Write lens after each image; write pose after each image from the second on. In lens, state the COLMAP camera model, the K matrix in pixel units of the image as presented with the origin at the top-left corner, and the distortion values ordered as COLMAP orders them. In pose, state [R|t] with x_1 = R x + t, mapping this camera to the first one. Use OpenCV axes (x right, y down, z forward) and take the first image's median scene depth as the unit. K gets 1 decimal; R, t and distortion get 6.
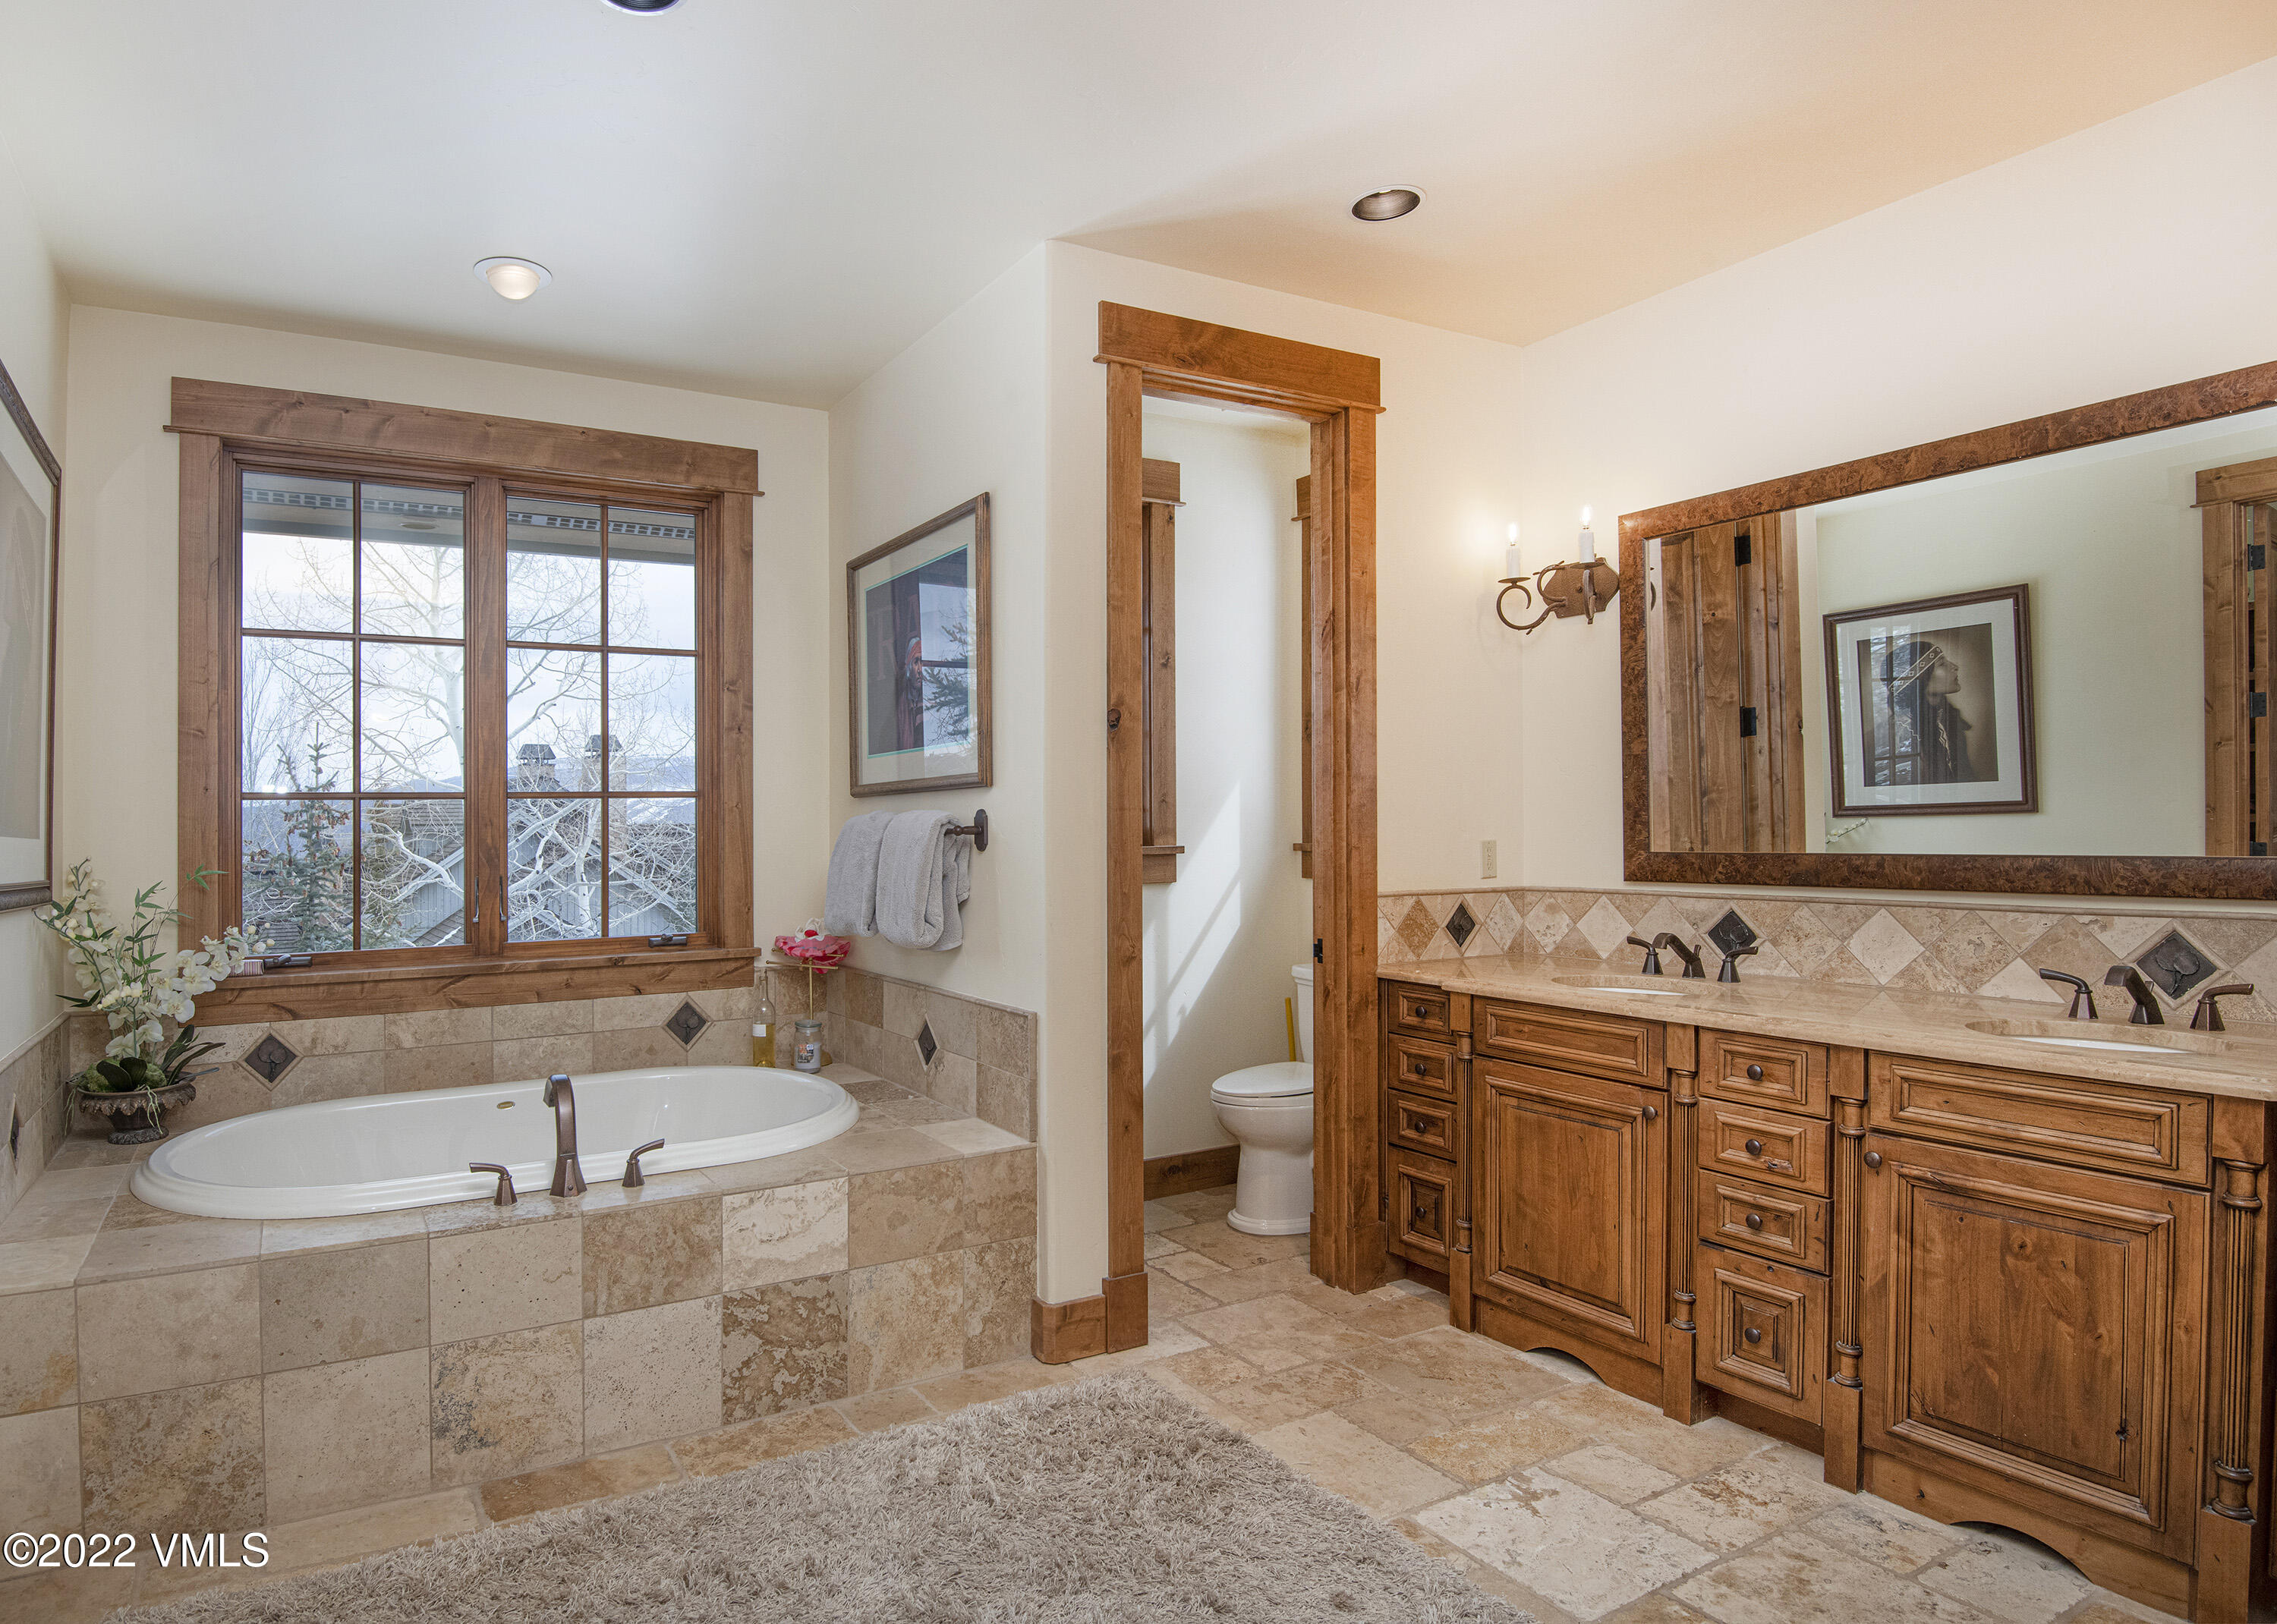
lens RADIAL K [[1590.3, 0, 1137.6], [0, 1590.3, 773.8], [0, 0, 1]] dist [0.005973, -0.070140]
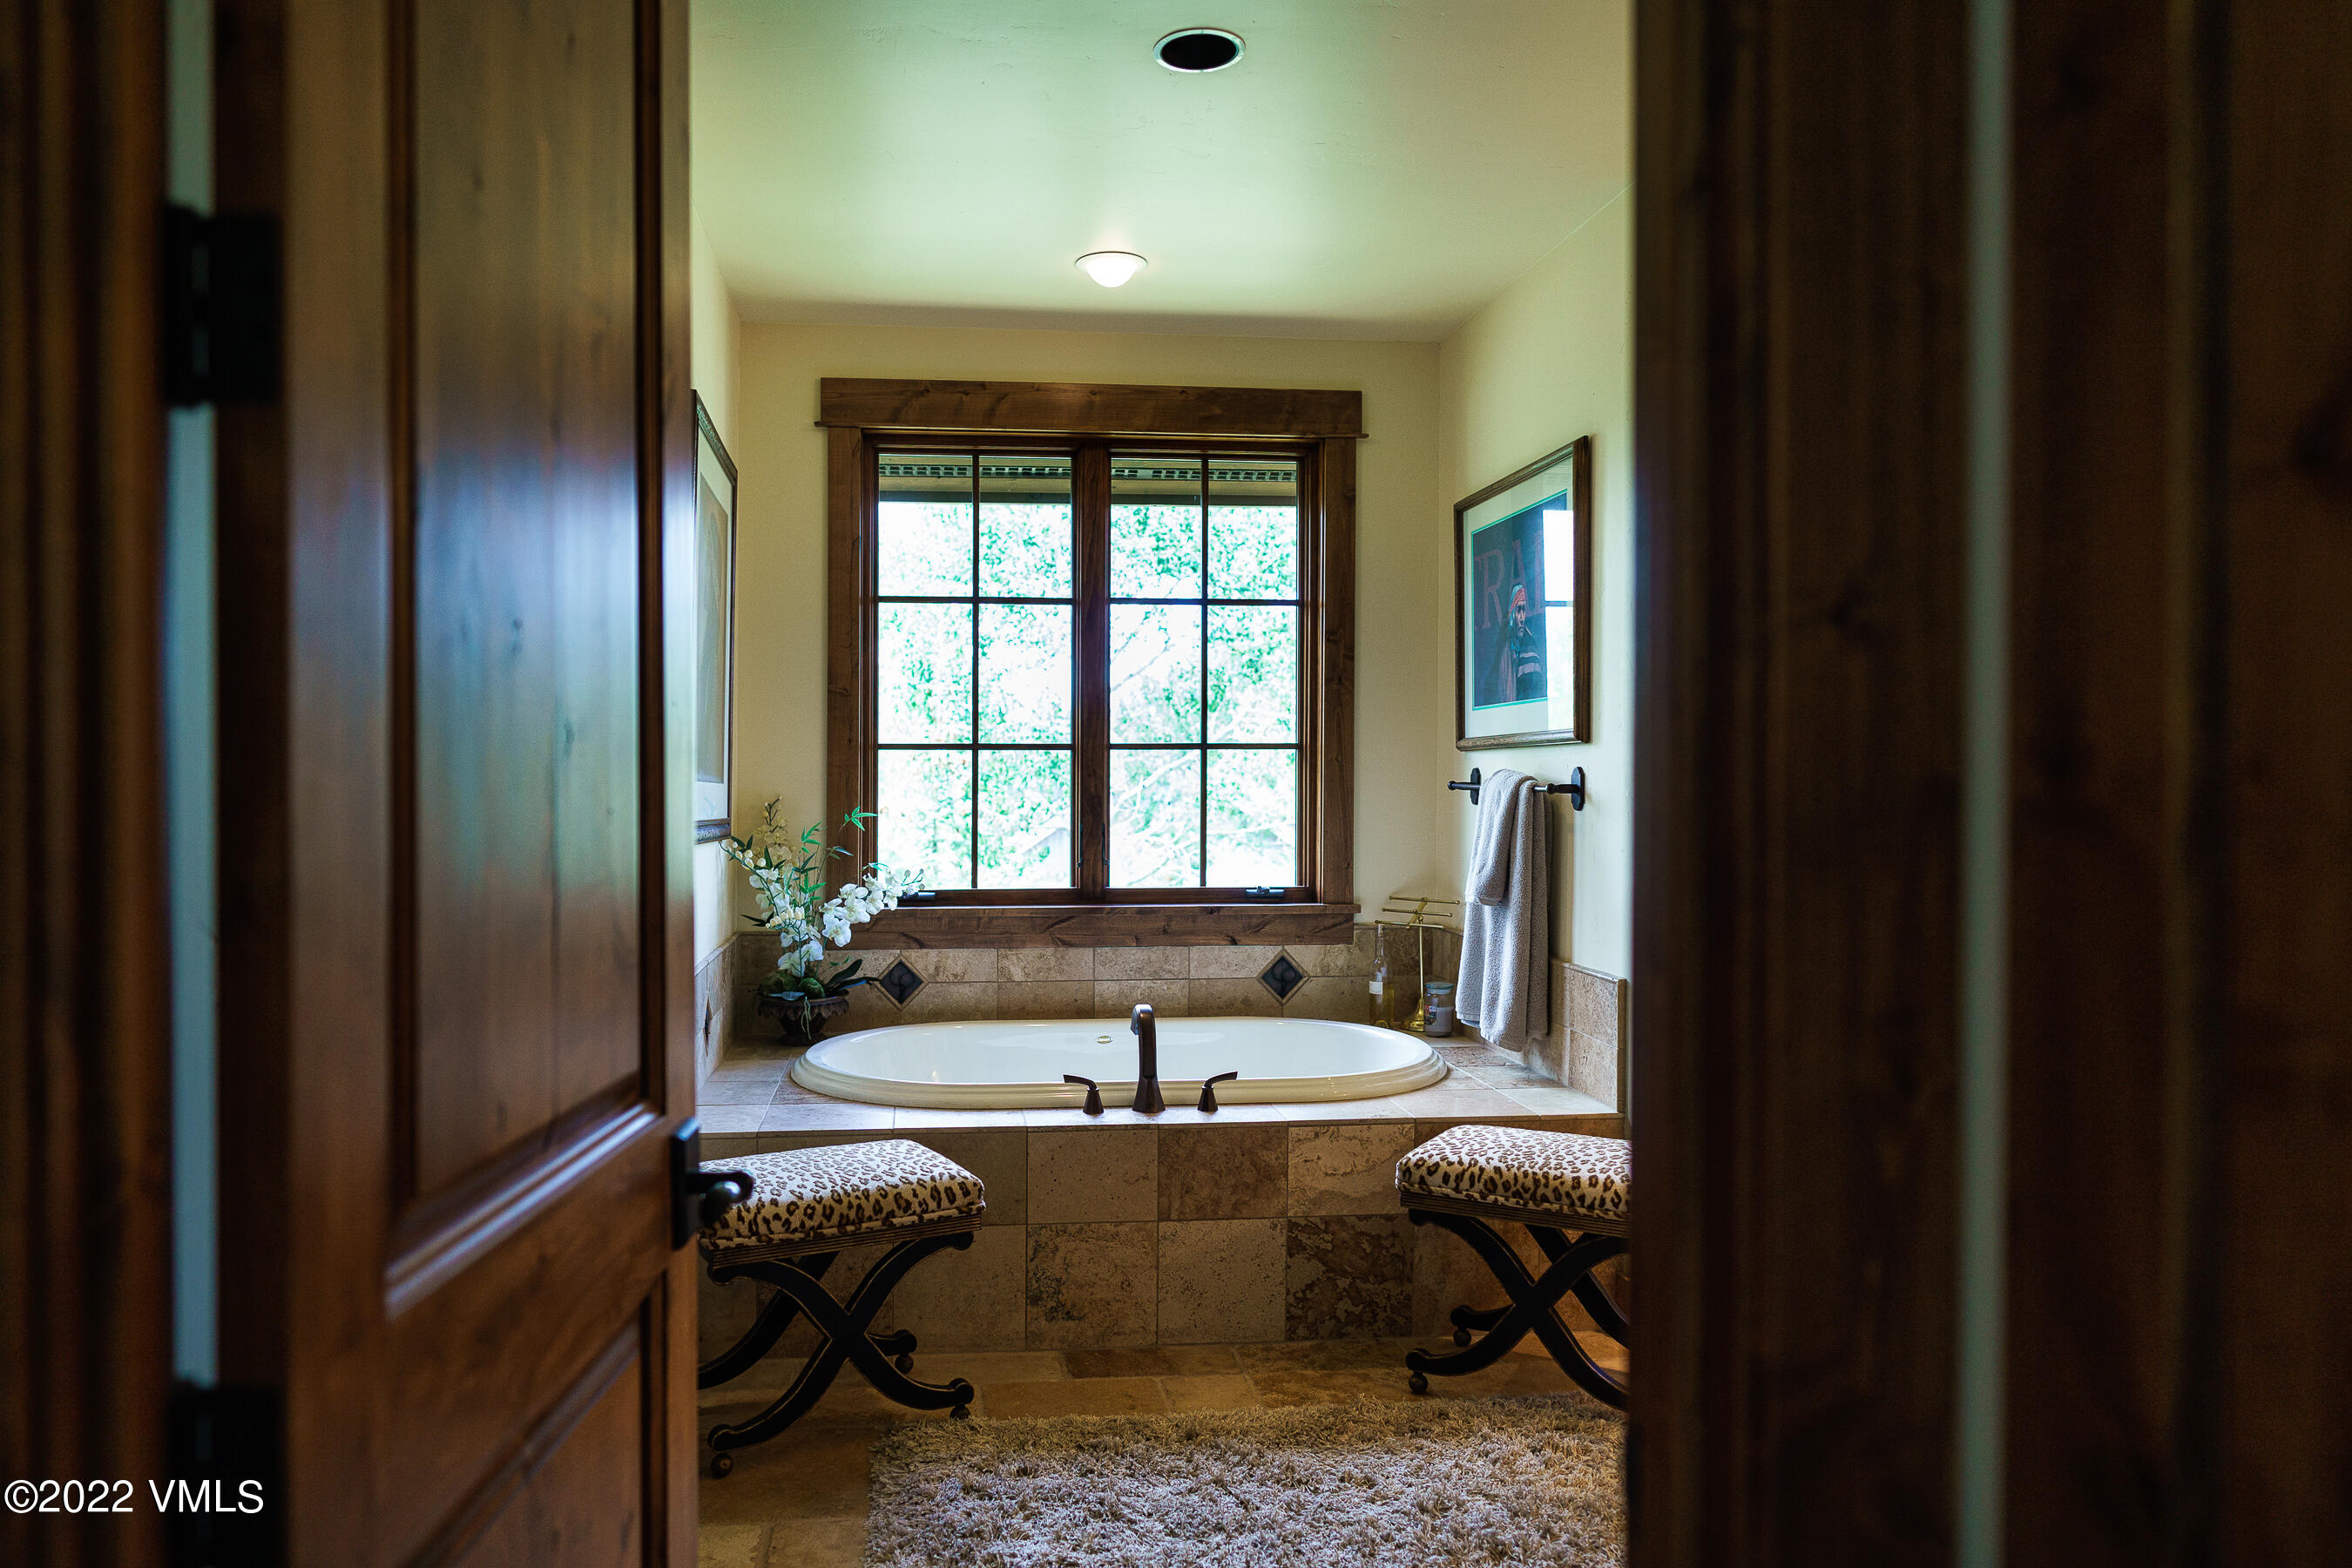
lens RADIAL K [[931.9, 0, 1176.0], [0, 931.9, 784.0], [0, 0, 1]] dist [-0.000557, -0.000018]
pose [[0.972851, 0.014448, -0.230982, -0.195854], [-0.009474, 0.999699, 0.022627, 0.021642], [0.231240, -0.019825, 0.972695, 0.381727]]
